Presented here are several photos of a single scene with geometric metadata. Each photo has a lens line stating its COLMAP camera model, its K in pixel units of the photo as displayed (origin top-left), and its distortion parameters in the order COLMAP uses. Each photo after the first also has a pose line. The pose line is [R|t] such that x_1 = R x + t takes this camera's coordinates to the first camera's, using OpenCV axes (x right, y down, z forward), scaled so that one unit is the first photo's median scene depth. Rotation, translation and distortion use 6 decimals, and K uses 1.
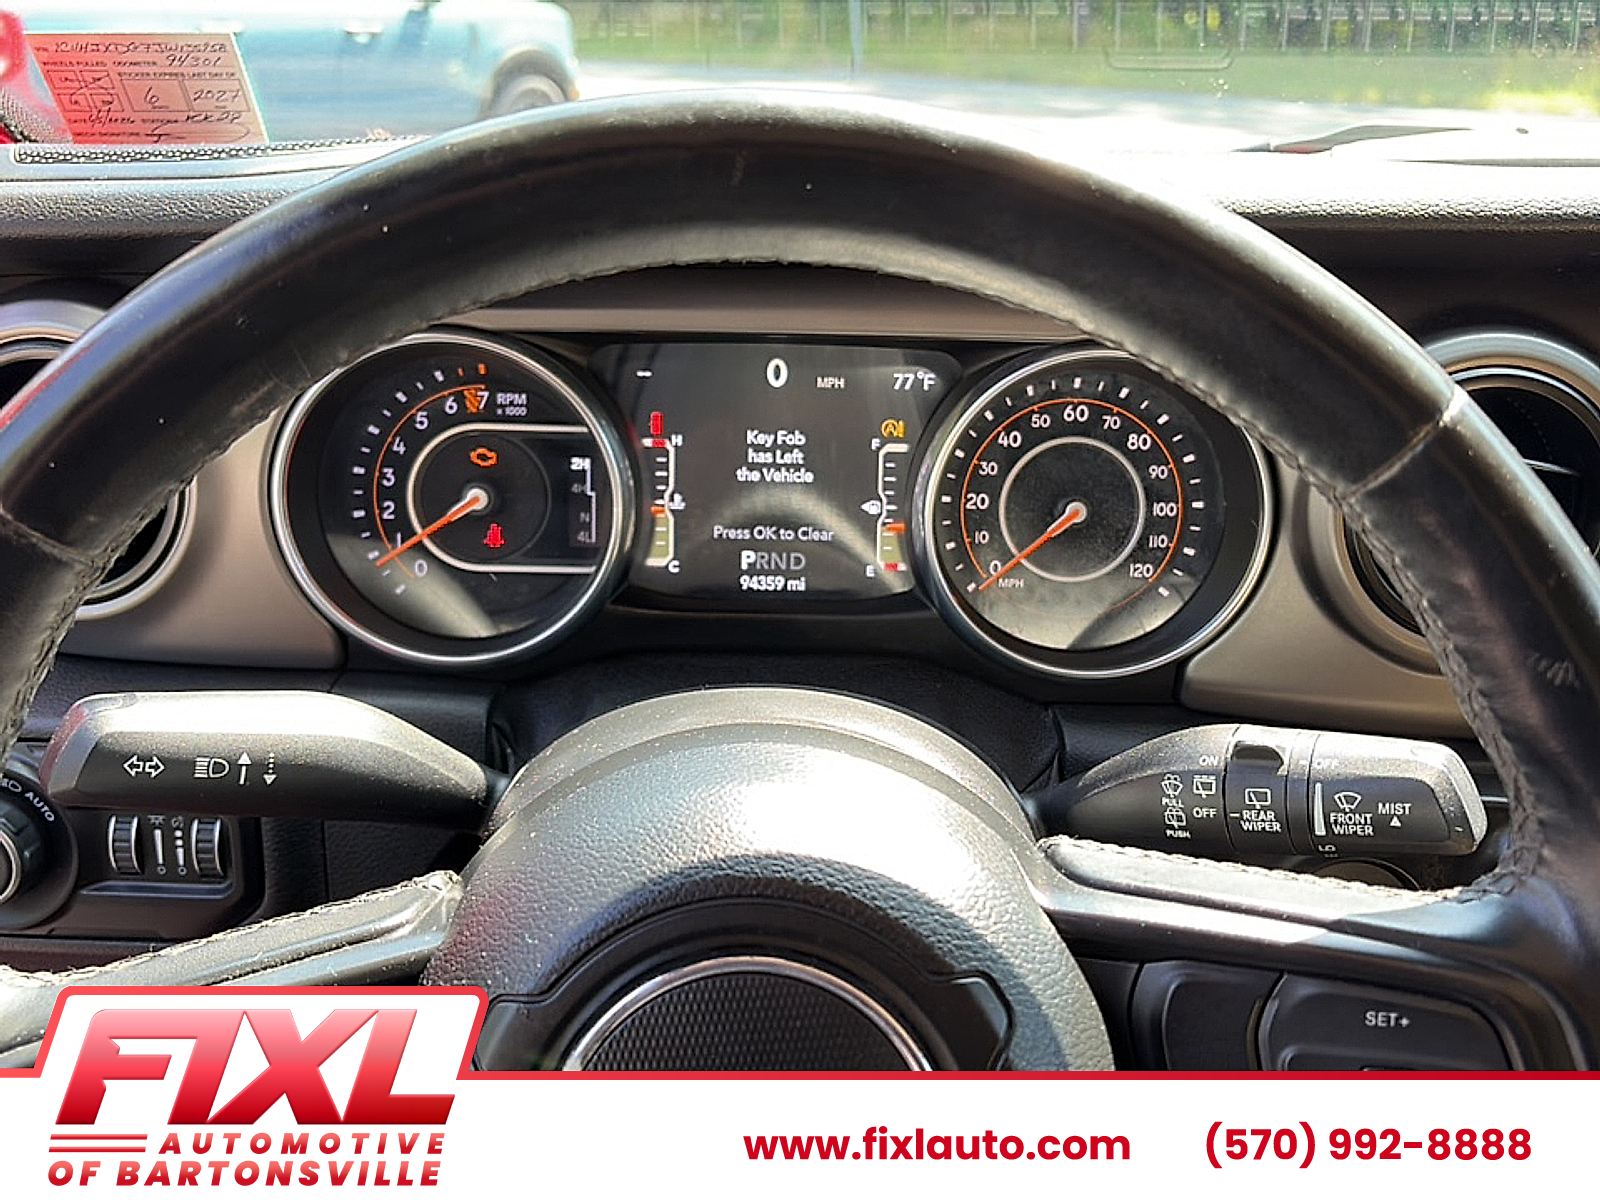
lens RADIAL K [[1551.3, 0, 816.1], [0, 1551.3, 596.7], [0, 0, 1]] dist [0.001426, 0.000000]
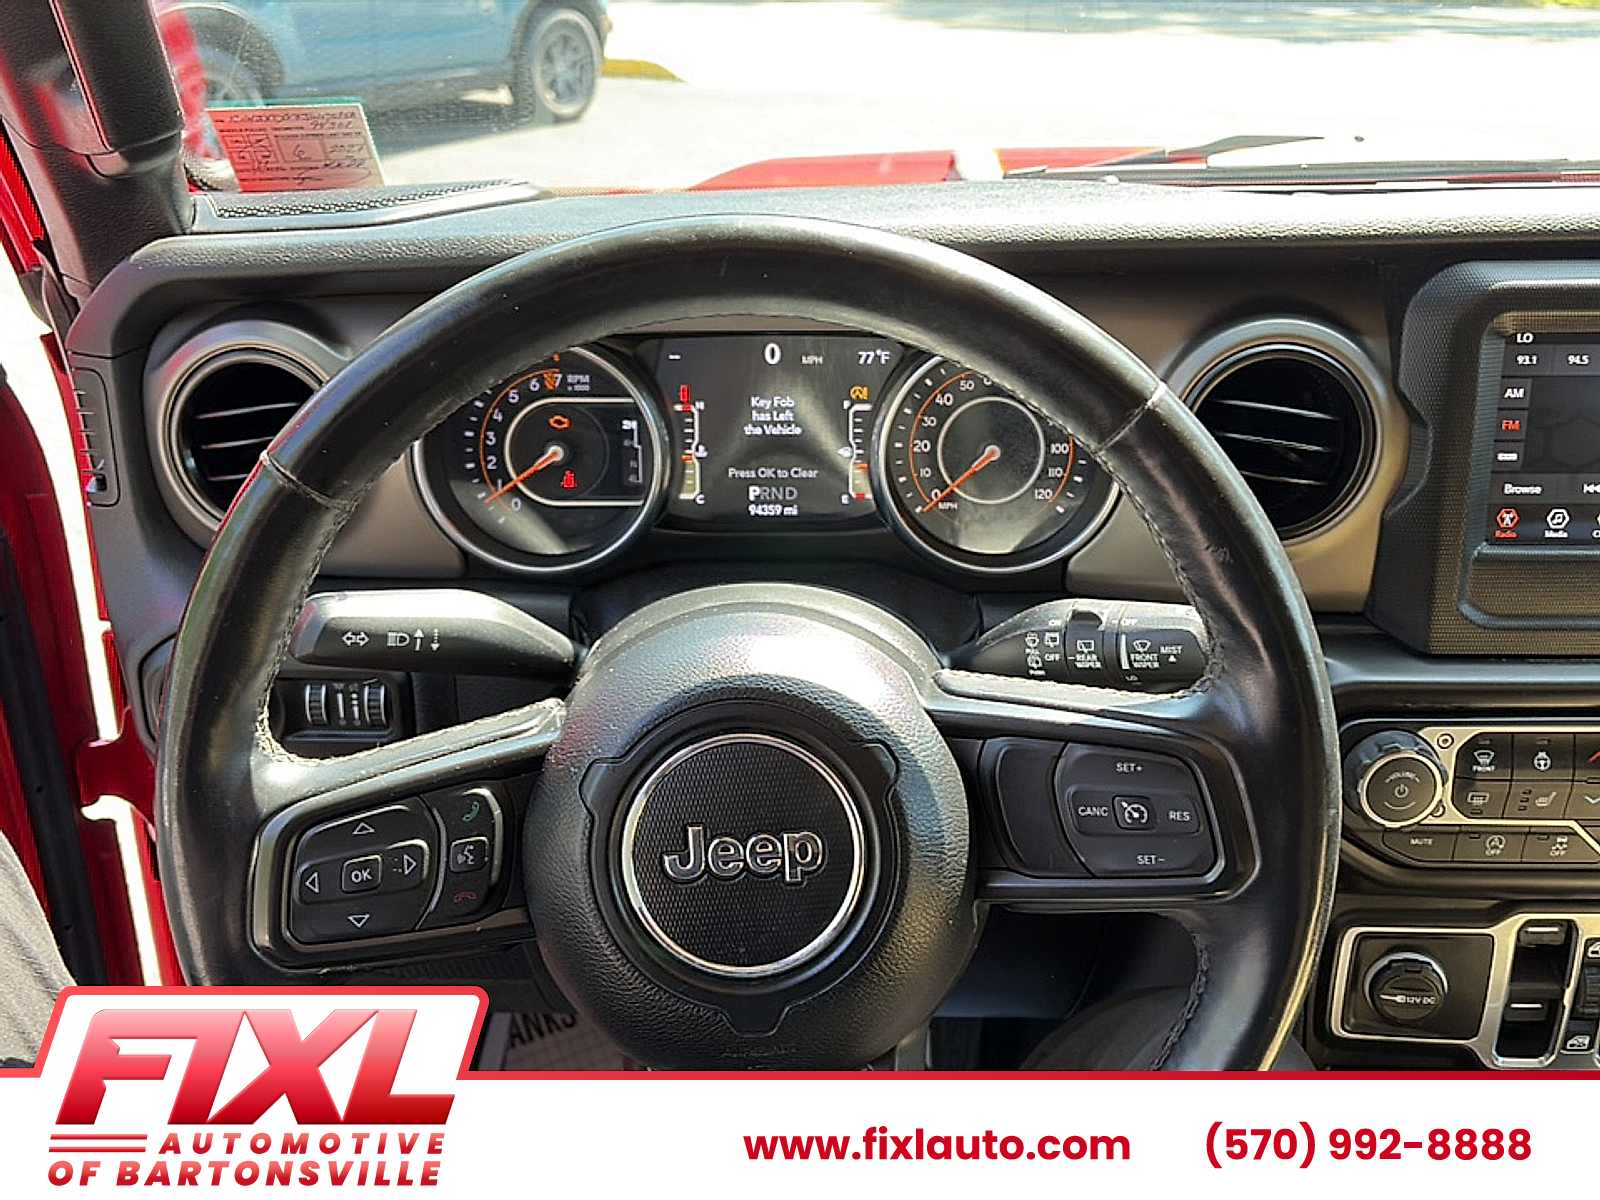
lens RADIAL K [[1553.9, 0, 785.4], [0, 1553.9, 603.8], [0, 0, 1]] dist [0.035992, 0.000000]
pose [[0.998658, -0.019421, -0.048015, 0.048201], [0.022004, 0.998307, 0.053850, 0.000498], [0.046888, -0.054834, 0.997394, -0.372848]]
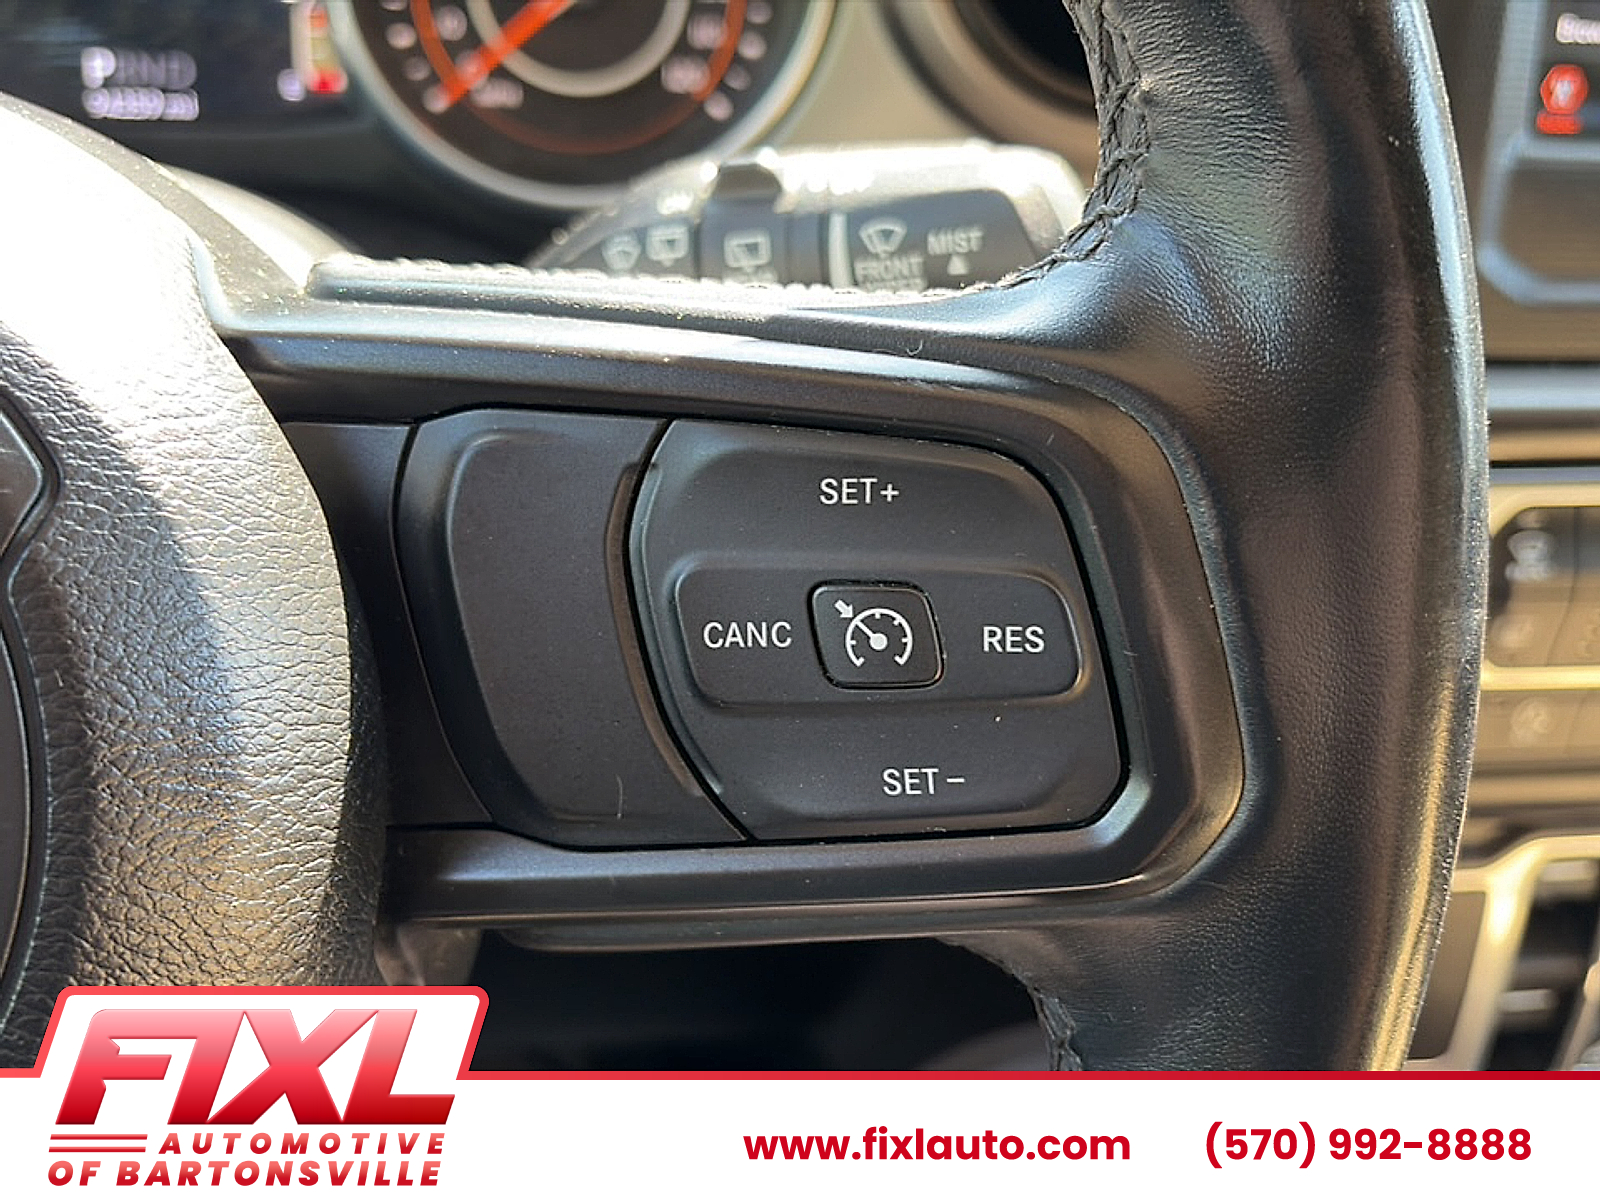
lens RADIAL K [[1551.3, 0, 786.5], [0, 1551.3, 606.9], [0, 0, 1]] dist [0.001426, 0.000000]
pose [[0.990347, -0.026032, 0.136144, 0.153795], [0.009563, 0.992698, 0.120249, 0.139852], [-0.138280, -0.117786, 0.983364, 0.276147]]
